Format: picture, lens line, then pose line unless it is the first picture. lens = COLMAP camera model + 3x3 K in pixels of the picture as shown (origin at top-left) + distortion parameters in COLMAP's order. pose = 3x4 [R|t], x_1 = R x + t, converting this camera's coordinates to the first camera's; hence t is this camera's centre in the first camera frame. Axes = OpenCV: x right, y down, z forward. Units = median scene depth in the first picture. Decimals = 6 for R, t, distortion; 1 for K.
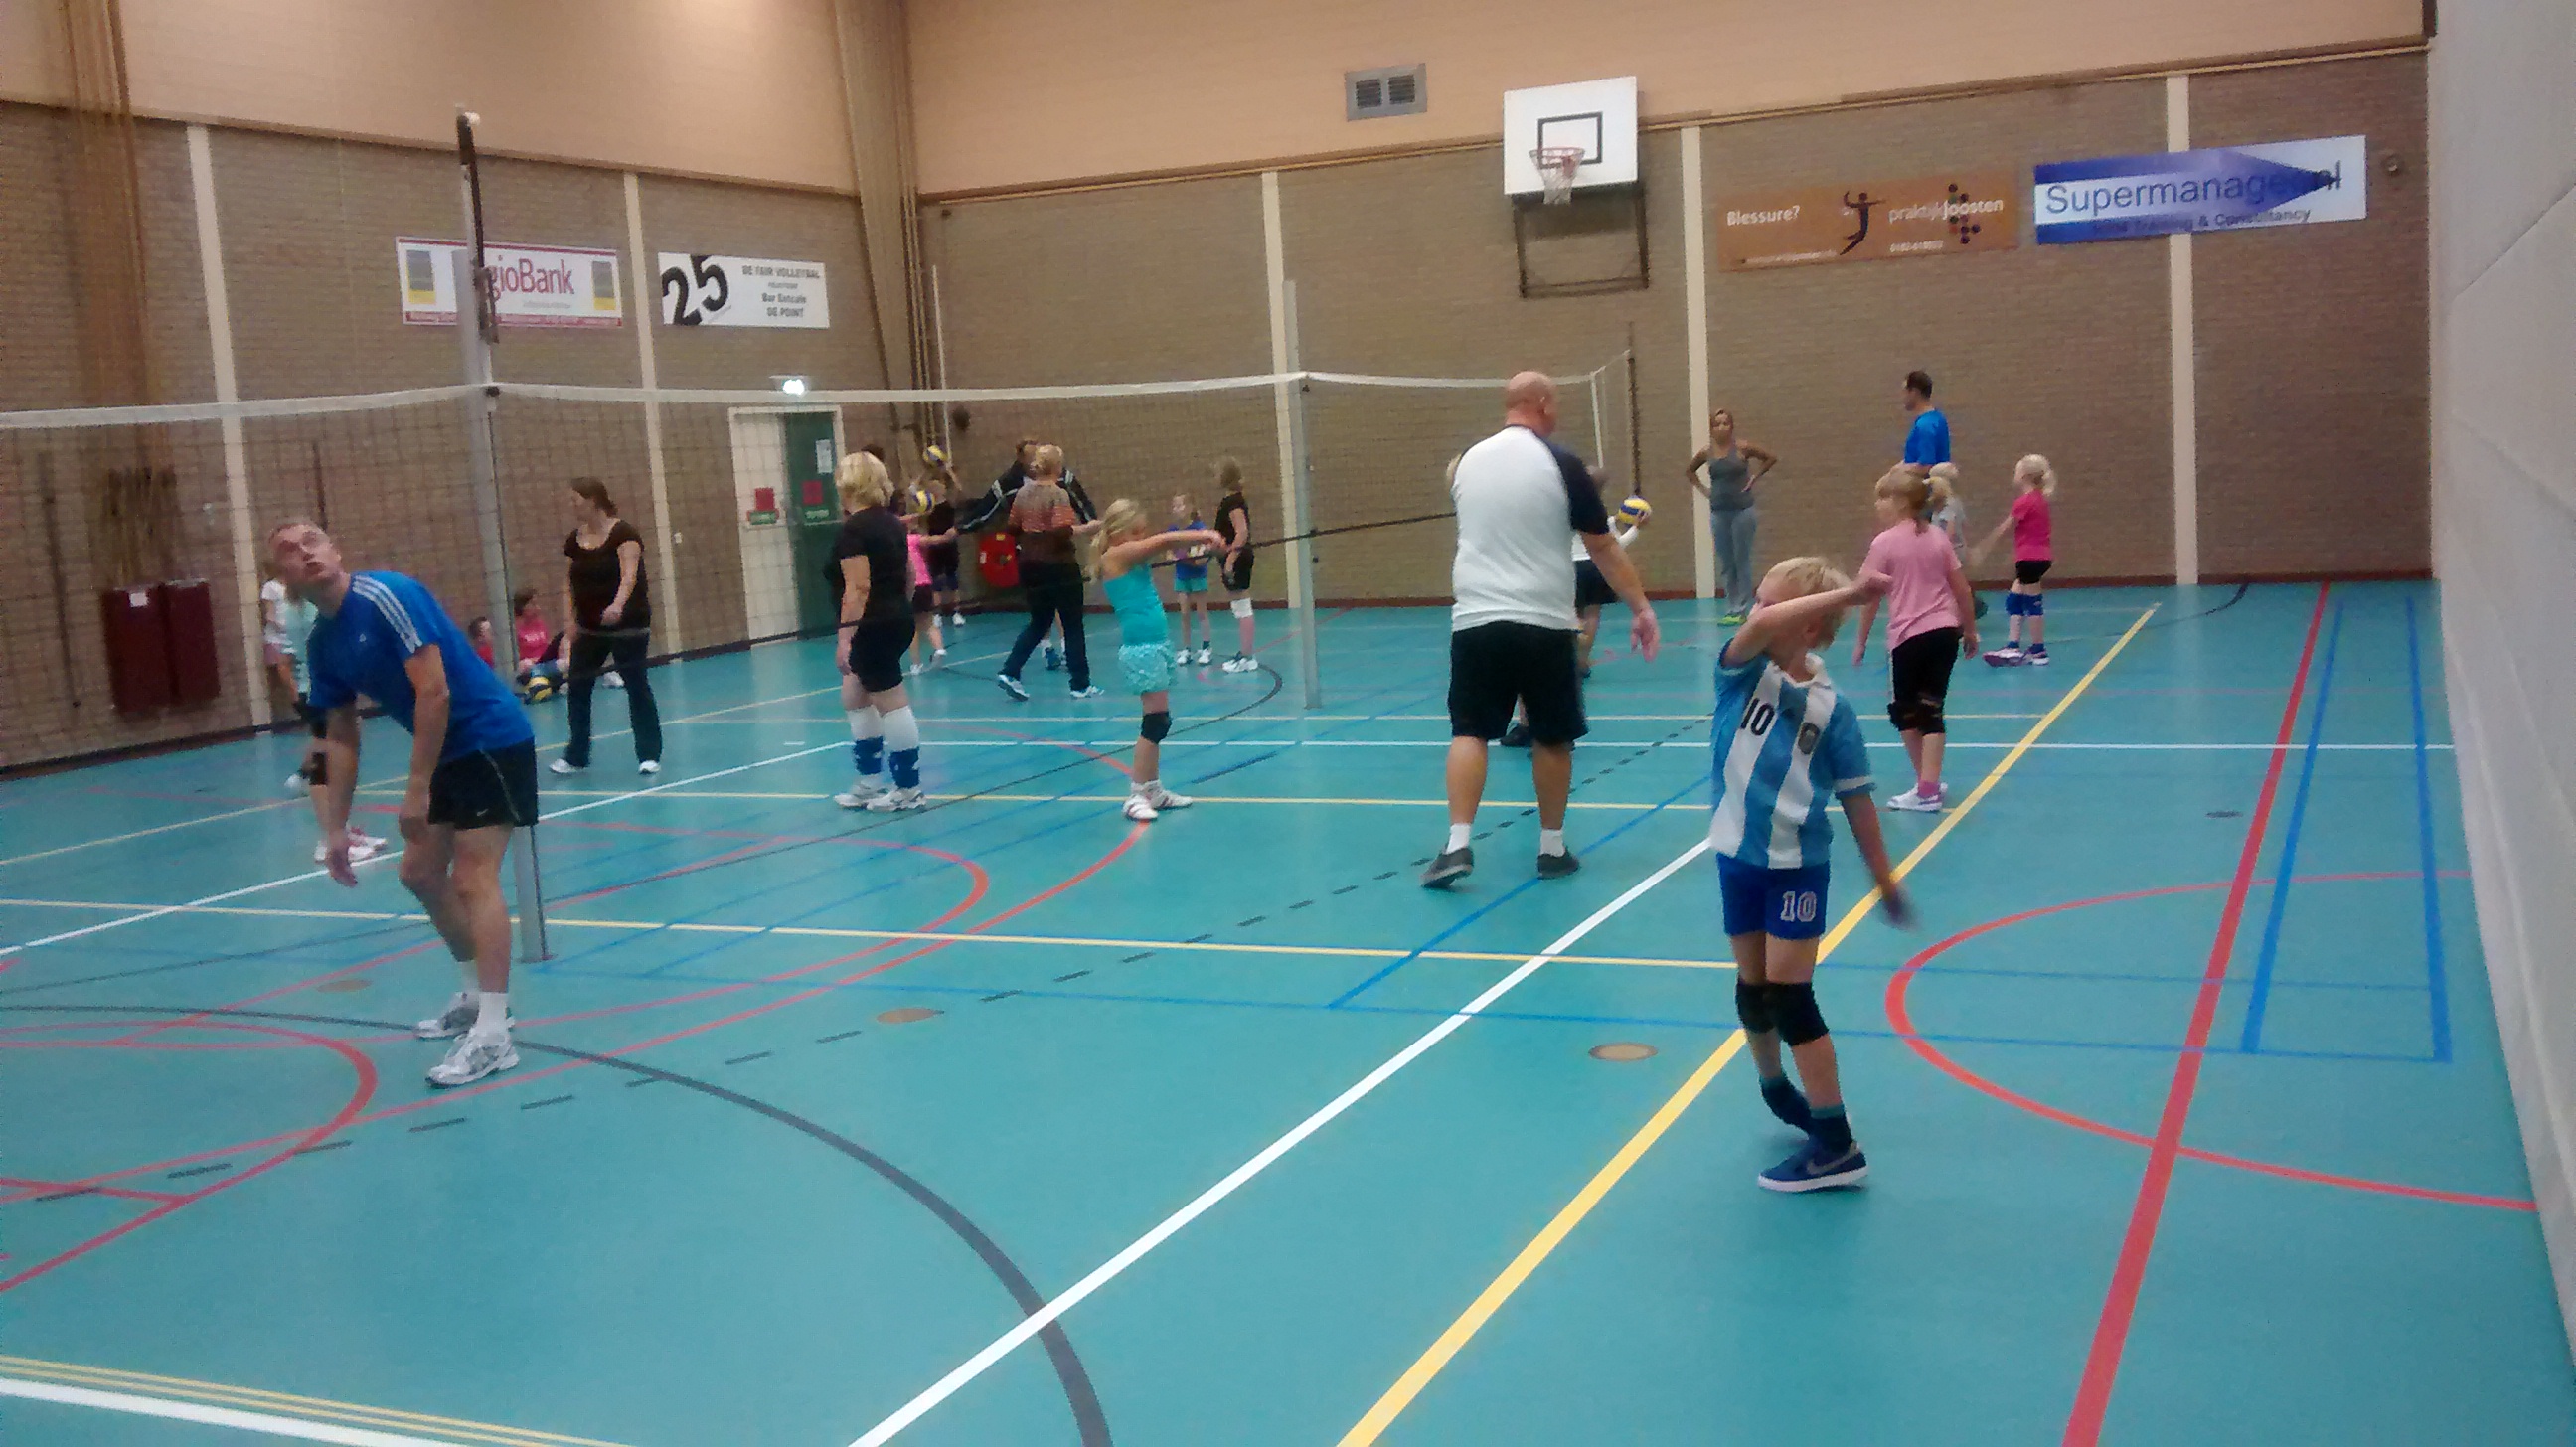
lens RADIAL K [[2429.9, 0, 1290.0], [0, 2429.9, 724.0], [0, 0, 1]] dist [-0.020375, 0.000000]
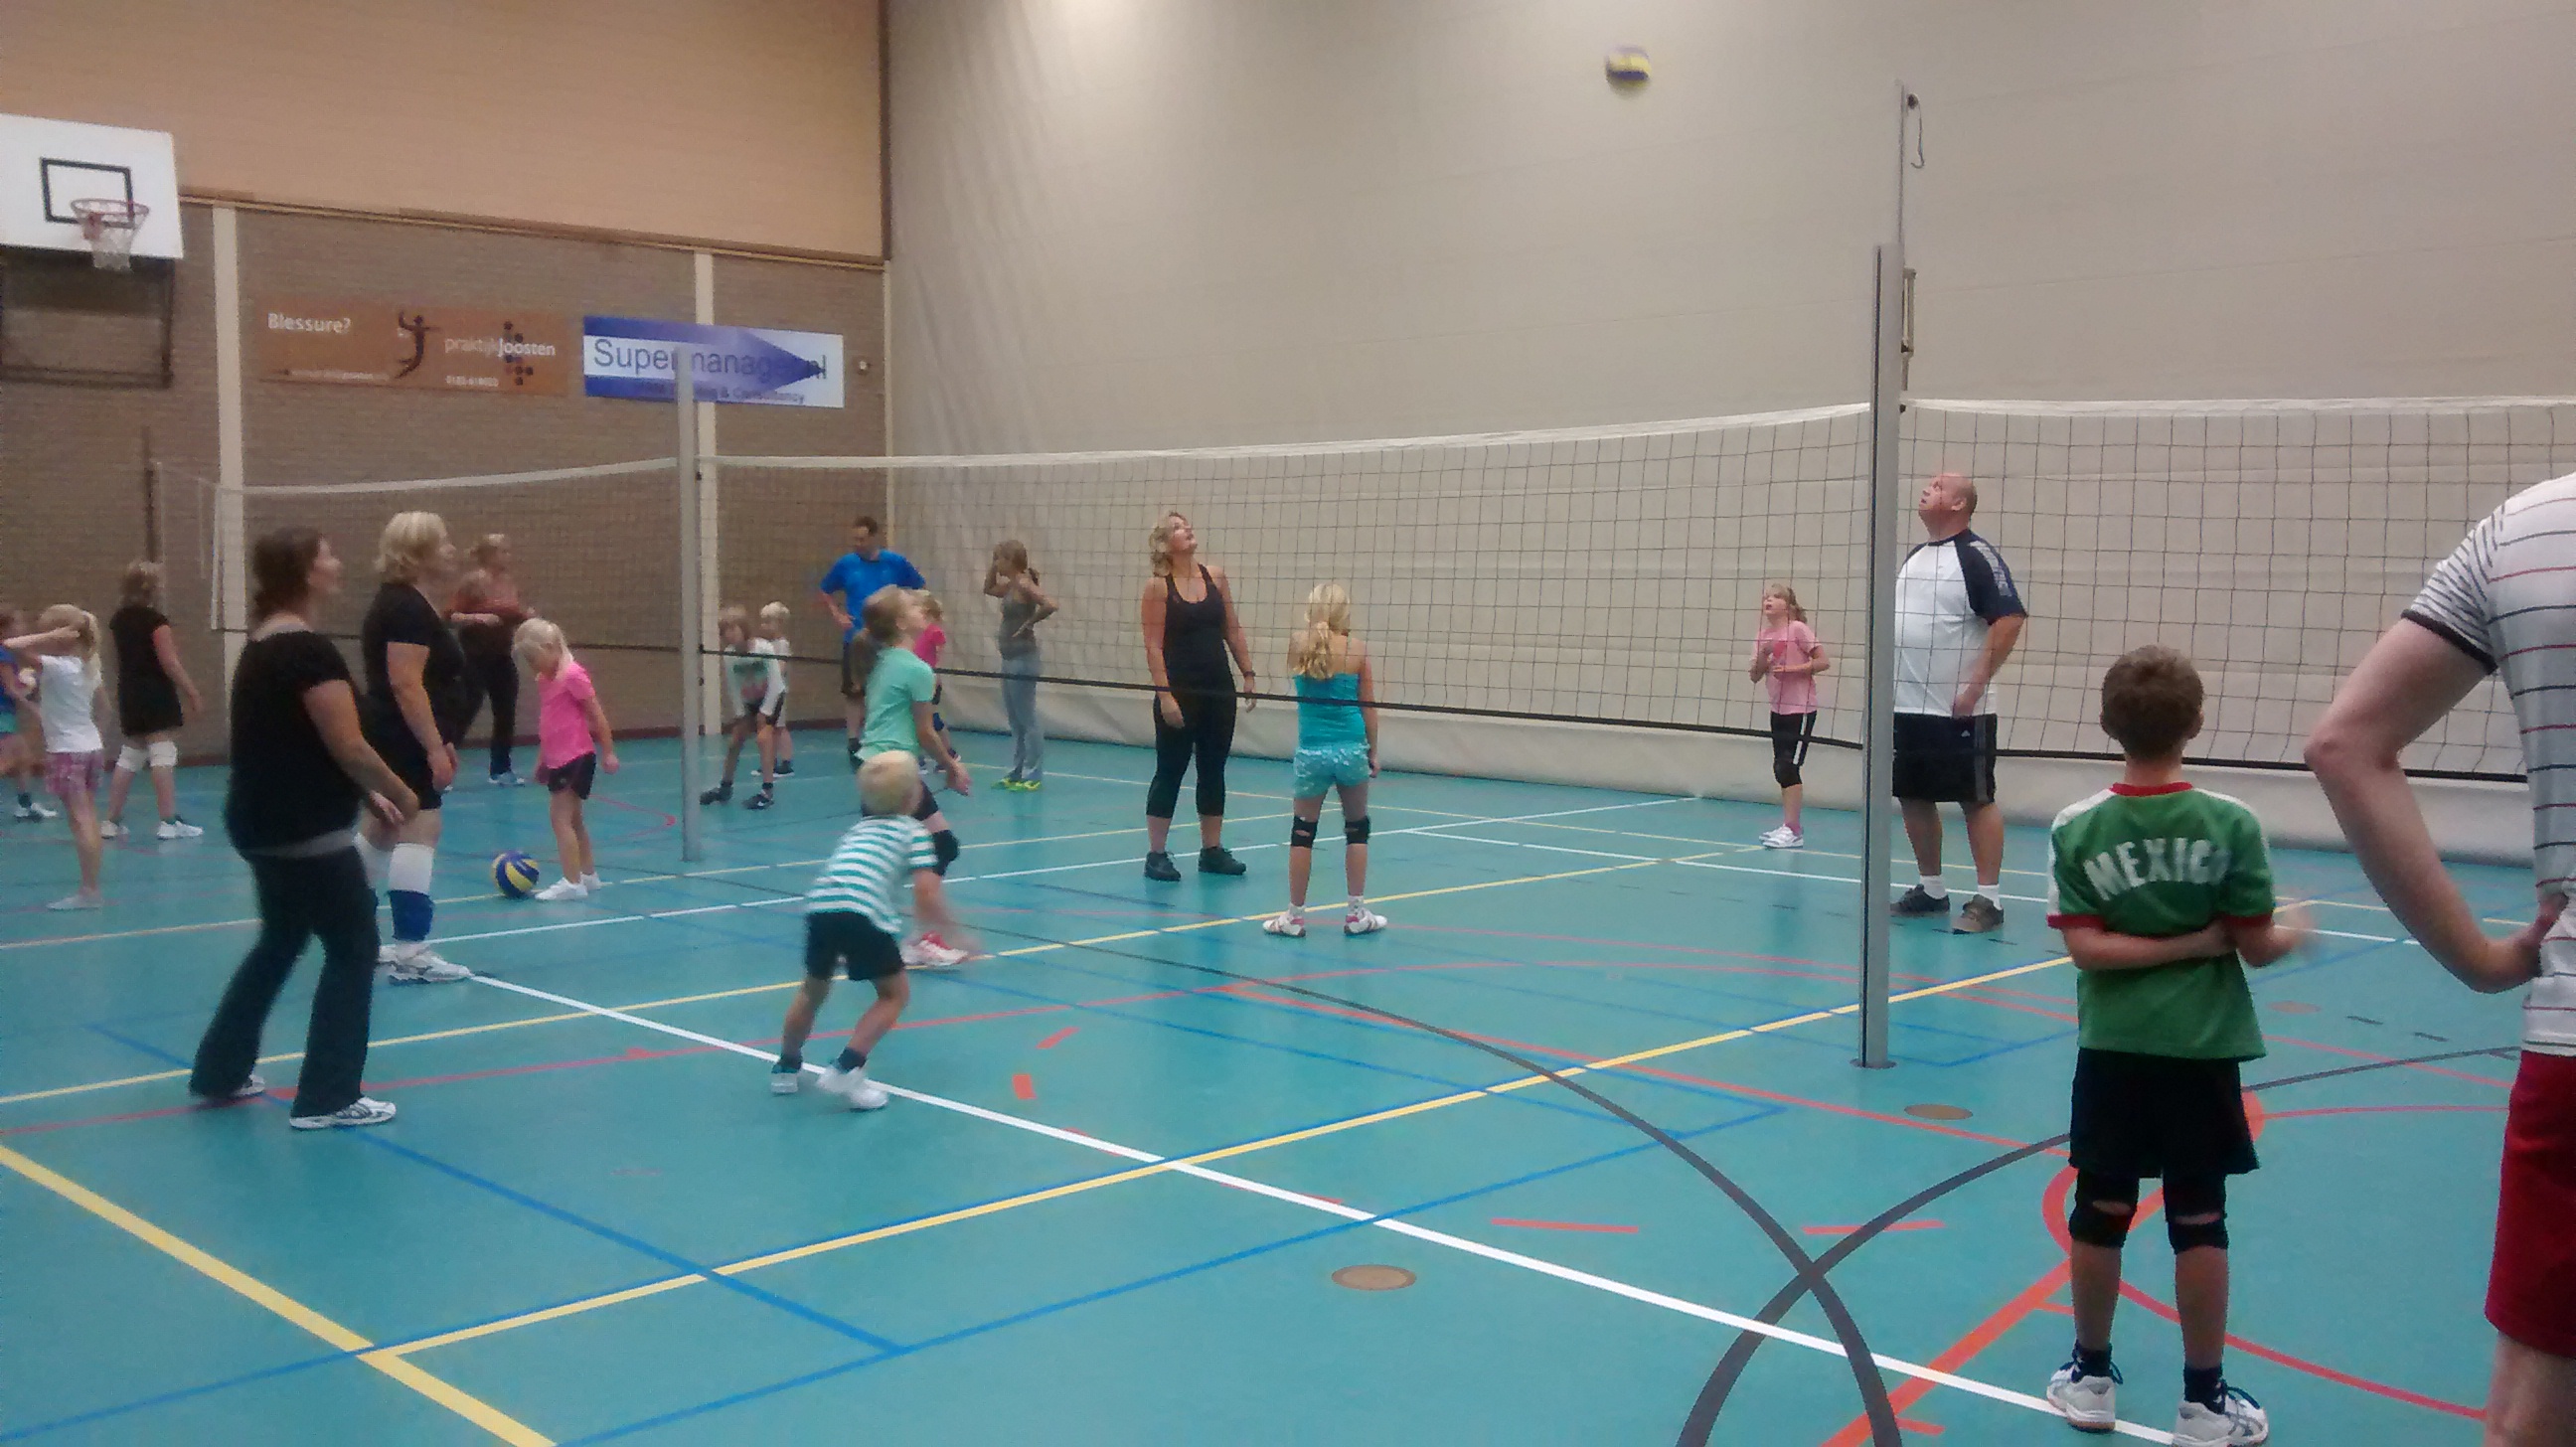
lens RADIAL K [[2429.9, 0, 1284.5], [0, 2429.9, 727.8], [0, 0, 1]] dist [-0.020375, 0.000000]
pose [[0.376721, -0.003771, 0.926319, -0.504836], [0.089909, 0.995419, -0.032513, -0.004363], [-0.921953, 0.095533, 0.375335, 0.377942]]
